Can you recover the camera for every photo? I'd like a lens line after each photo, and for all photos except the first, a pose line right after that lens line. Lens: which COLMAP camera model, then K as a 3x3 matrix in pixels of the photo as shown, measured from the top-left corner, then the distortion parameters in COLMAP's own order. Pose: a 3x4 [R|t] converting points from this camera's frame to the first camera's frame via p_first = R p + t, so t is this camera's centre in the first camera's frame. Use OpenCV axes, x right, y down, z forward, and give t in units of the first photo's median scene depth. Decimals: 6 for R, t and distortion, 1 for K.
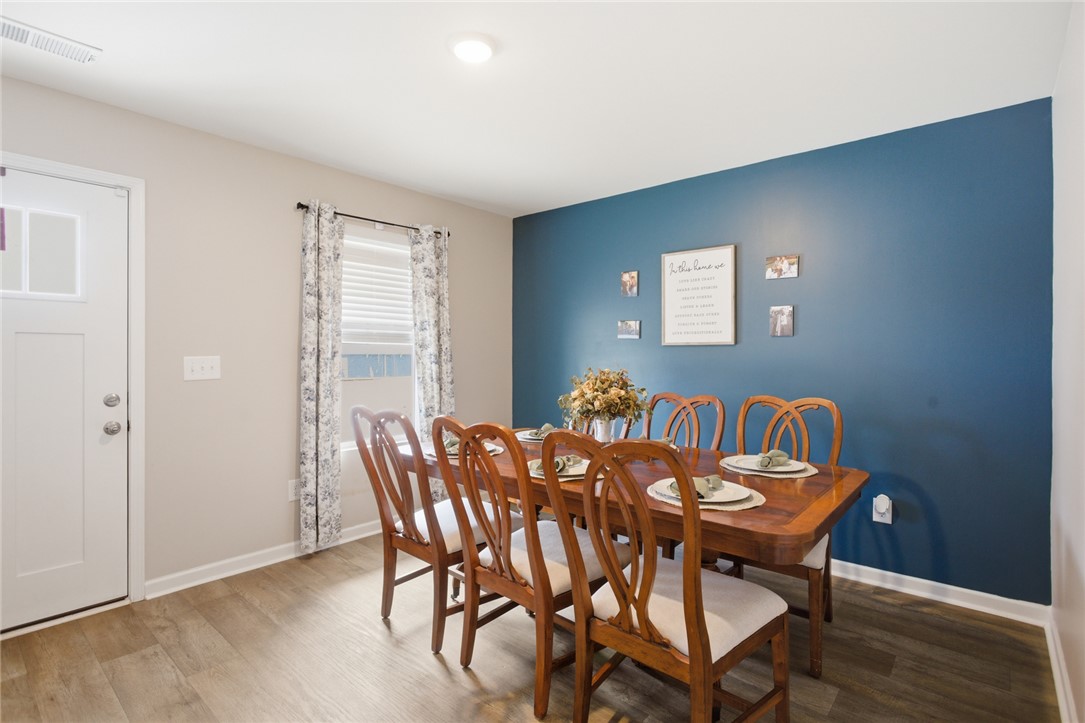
lens RADIAL K [[530.5, 0, 541.4], [0, 530.5, 358.7], [0, 0, 1]] dist [-0.009351, -0.000712]
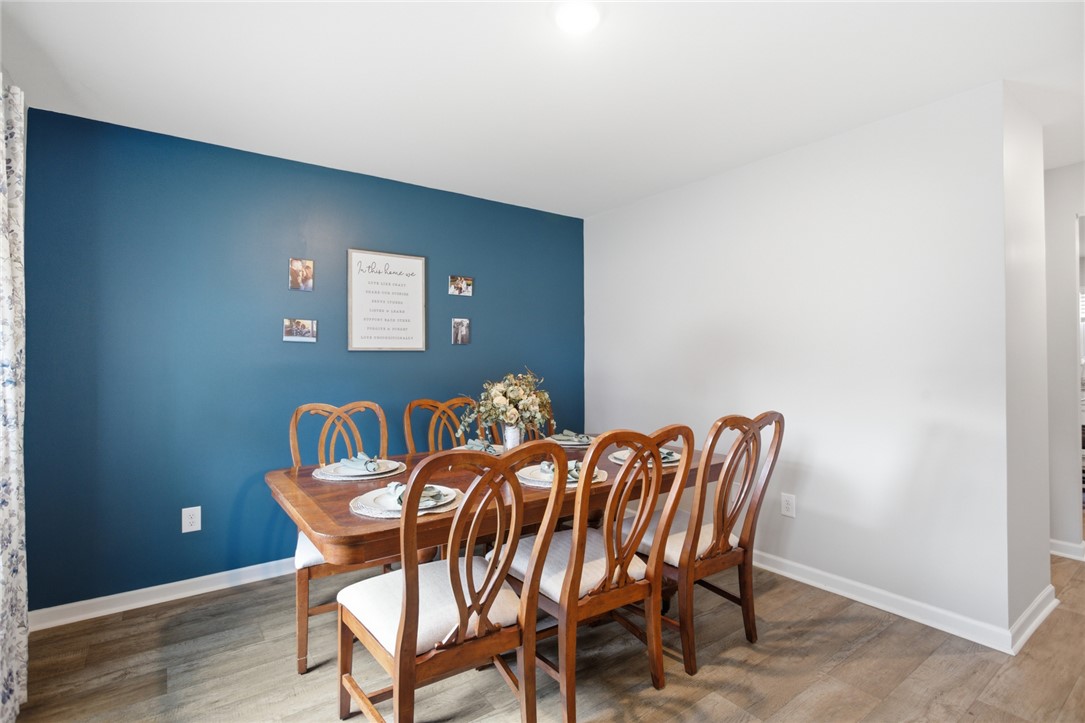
lens RADIAL K [[511.1, 0, 542.3], [0, 511.1, 358.2], [0, 0, 1]] dist [-0.018471, 0.000680]
pose [[0.210720, 0.000808, 0.977546, -0.545672], [0.020576, 0.999774, -0.005262, -0.000964], [-0.977330, 0.021223, 0.210655, 0.504583]]
